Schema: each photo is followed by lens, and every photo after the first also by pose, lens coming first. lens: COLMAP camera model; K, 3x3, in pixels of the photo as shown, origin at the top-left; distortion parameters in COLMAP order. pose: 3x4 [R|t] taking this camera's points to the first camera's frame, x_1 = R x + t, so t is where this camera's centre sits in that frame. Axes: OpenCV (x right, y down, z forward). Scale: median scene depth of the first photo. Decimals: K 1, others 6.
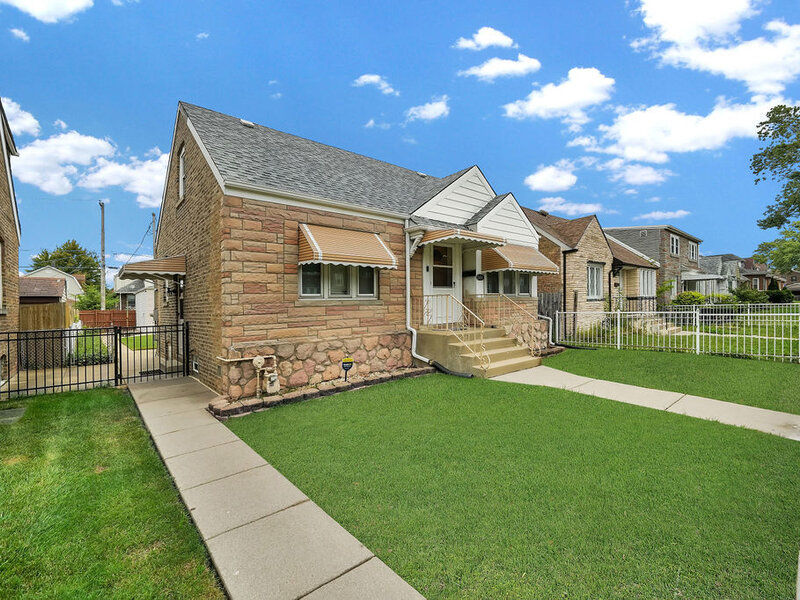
lens RADIAL K [[365.1, 0, 400.0], [0, 365.1, 300.0], [0, 0, 1]] dist [-0.000822, -0.000029]
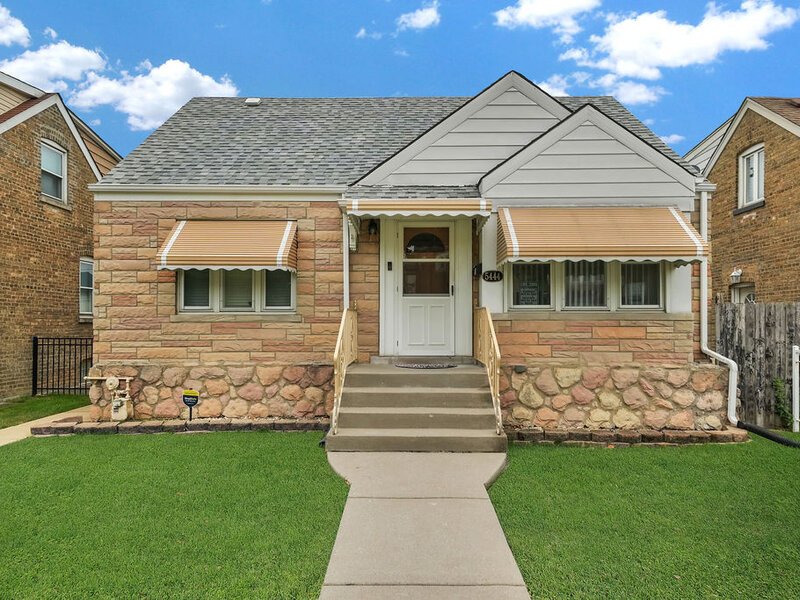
lens RADIAL K [[525.8, 0, 400.0], [0, 525.8, 300.0], [0, 0, 1]] dist [0.019687, 0.000082]
pose [[0.752988, -0.004080, -0.658021, 0.793031], [-0.010418, 0.999782, -0.018120, -0.013223], [0.657951, 0.020500, 0.752781, 0.389153]]
